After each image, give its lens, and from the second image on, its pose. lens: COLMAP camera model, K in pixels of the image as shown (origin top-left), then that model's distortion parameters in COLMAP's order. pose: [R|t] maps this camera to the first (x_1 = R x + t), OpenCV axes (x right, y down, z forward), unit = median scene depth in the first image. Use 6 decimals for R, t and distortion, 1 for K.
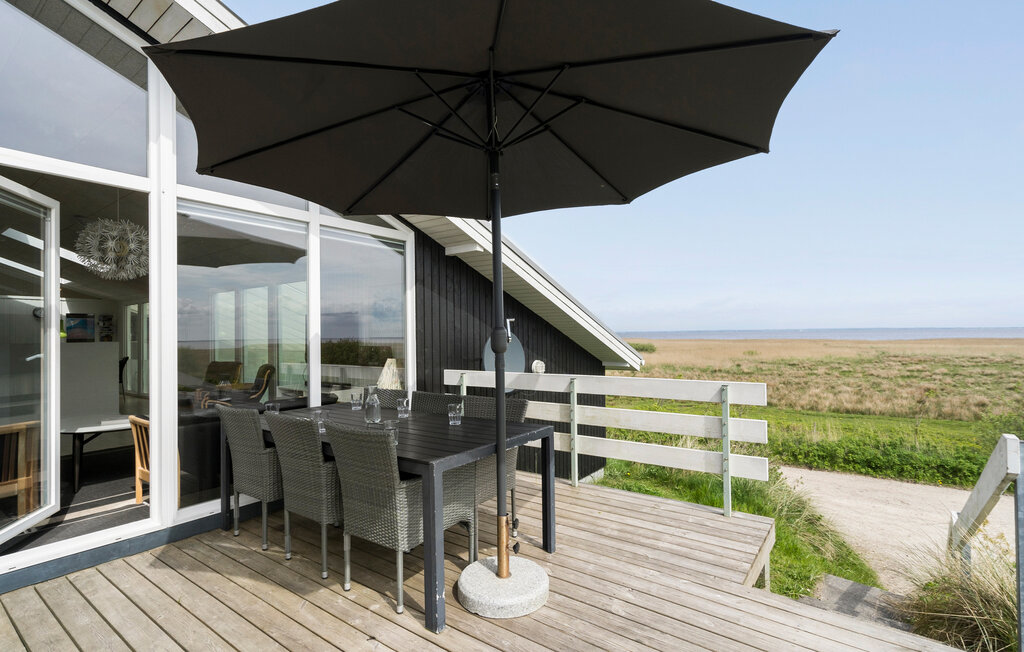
lens RADIAL K [[490.7, 0, 512.0], [0, 490.7, 326.0], [0, 0, 1]] dist [-0.001076, -0.000099]
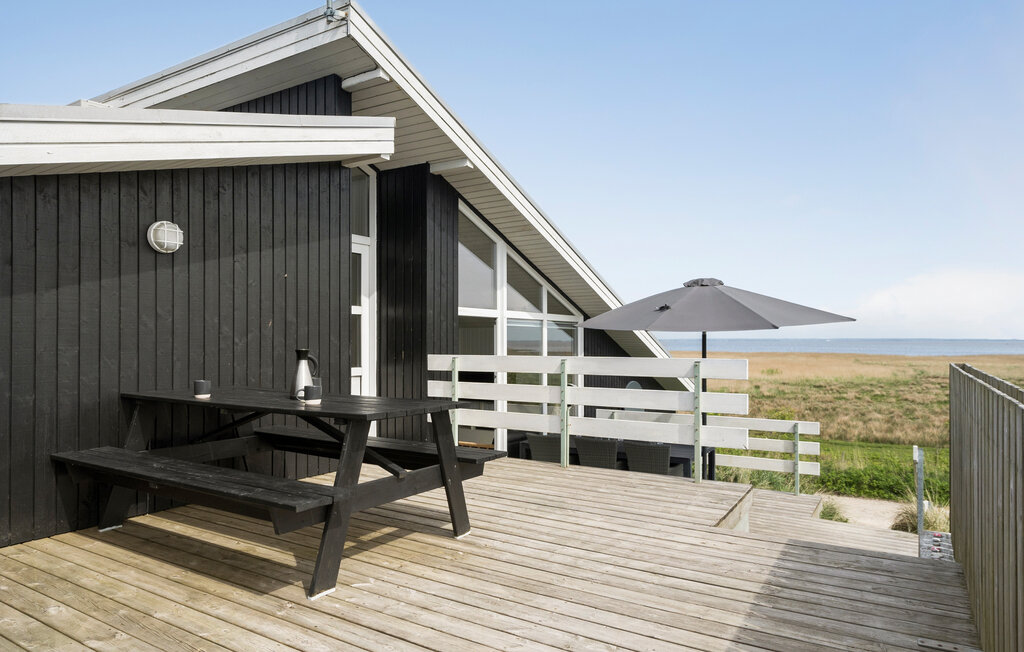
lens RADIAL K [[634.7, 0, 511.1], [0, 634.7, 339.5], [0, 0, 1]] dist [0.001897, 0.000300]
pose [[0.997505, 0.012507, 0.069482, -0.095062], [-0.013455, 0.999822, 0.013197, -0.024925], [-0.069305, -0.014099, 0.997496, -0.152703]]
